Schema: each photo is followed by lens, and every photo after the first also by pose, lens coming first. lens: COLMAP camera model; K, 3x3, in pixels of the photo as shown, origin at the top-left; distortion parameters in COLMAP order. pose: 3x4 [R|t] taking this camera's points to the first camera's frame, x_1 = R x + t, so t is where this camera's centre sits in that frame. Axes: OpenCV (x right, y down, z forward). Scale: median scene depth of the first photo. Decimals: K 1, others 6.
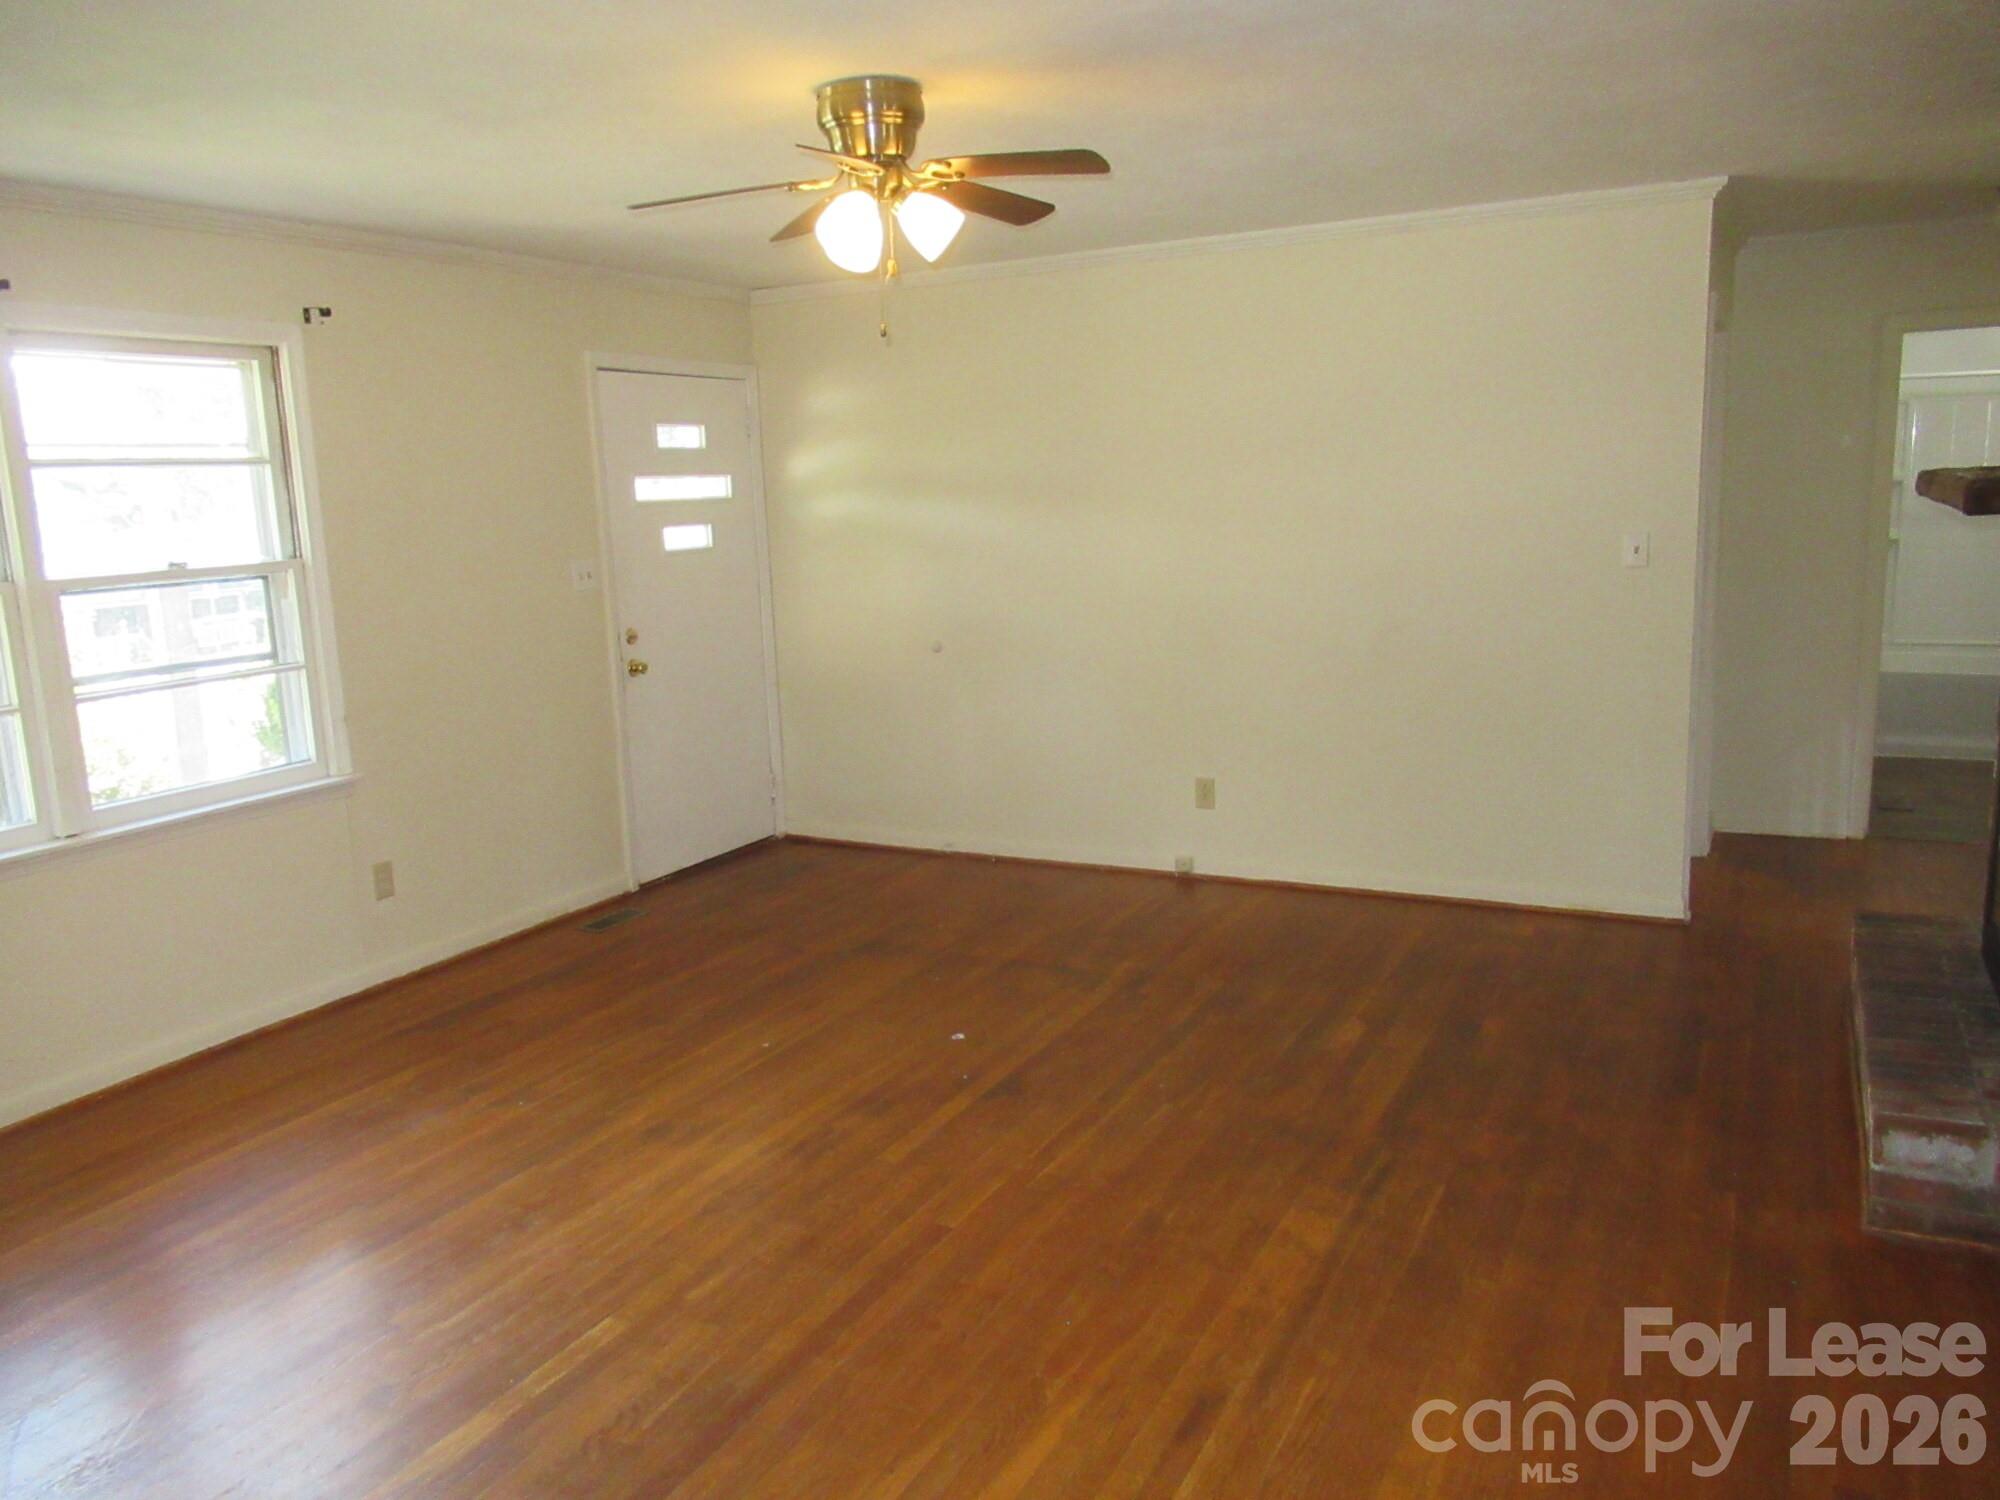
lens RADIAL K [[1481.4, 0, 1000.0], [0, 1481.4, 750.0], [0, 0, 1]] dist [-0.027656, -0.003692]
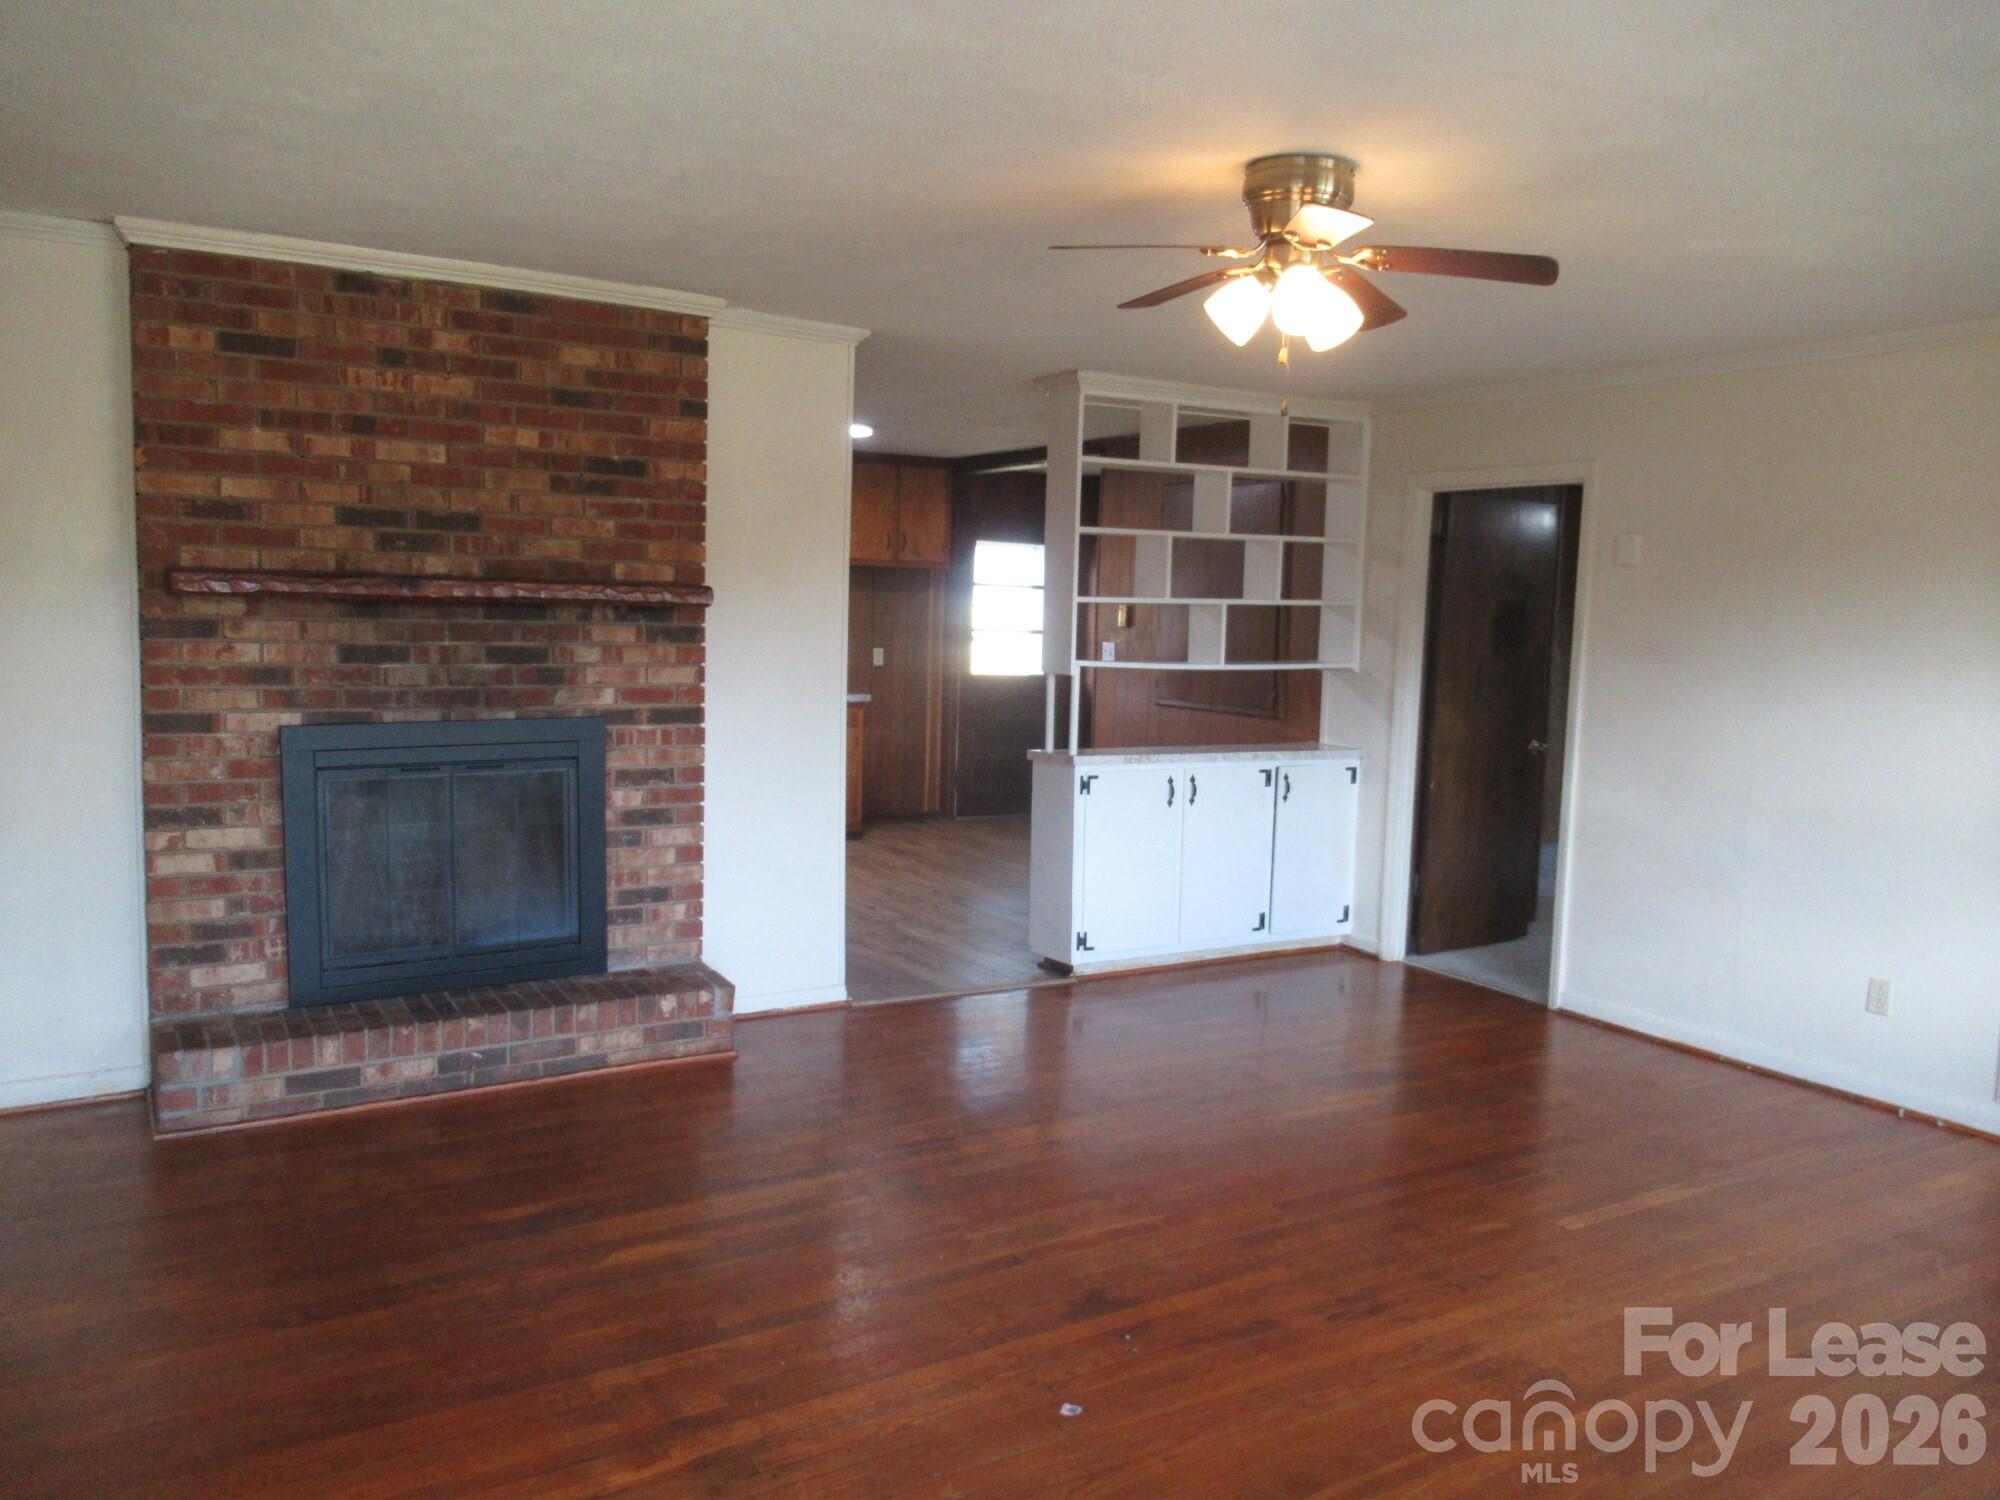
lens RADIAL K [[1481.4, 0, 1000.0], [0, 1481.4, 750.0], [0, 0, 1]] dist [-0.027656, -0.003692]
pose [[-0.860896, -0.036150, 0.507495, -0.347356], [0.094294, 0.968856, 0.228971, -0.254107], [-0.499967, 0.244973, -0.830675, 1.630780]]
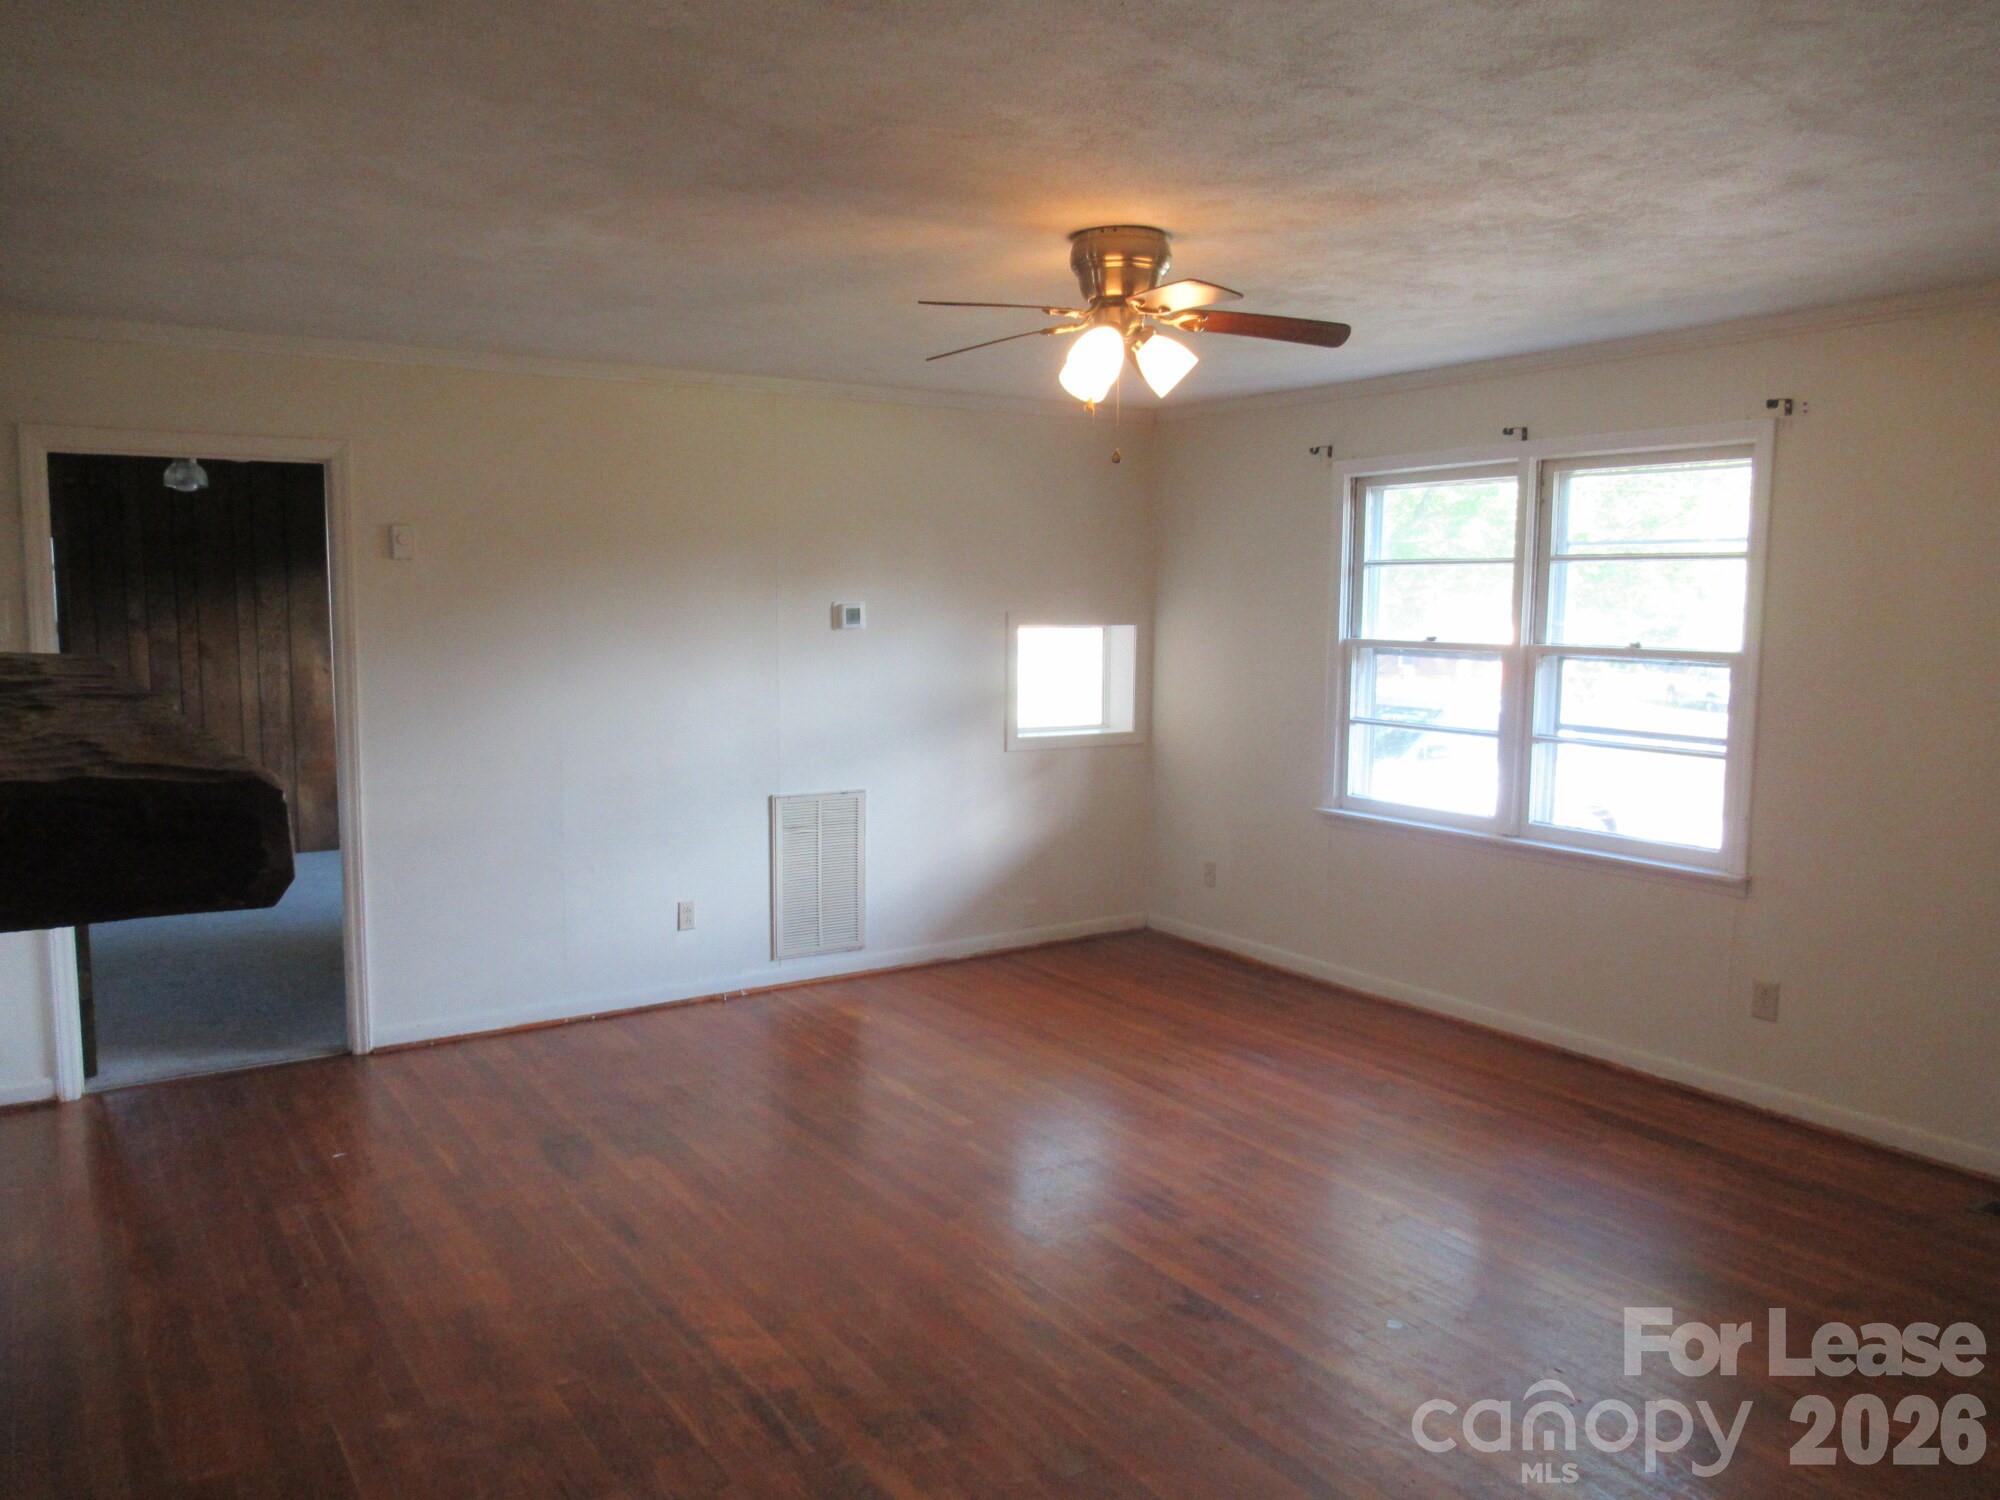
lens RADIAL K [[1502.0, 0, 1004.4], [0, 1502.0, 705.0], [0, 0, 1]] dist [0.003015, 0.000088]
pose [[-0.471063, 0.108235, -0.875434, 0.791447], [-0.148256, 0.968611, 0.199531, -0.270086], [0.869552, 0.223780, -0.440230, 1.216899]]
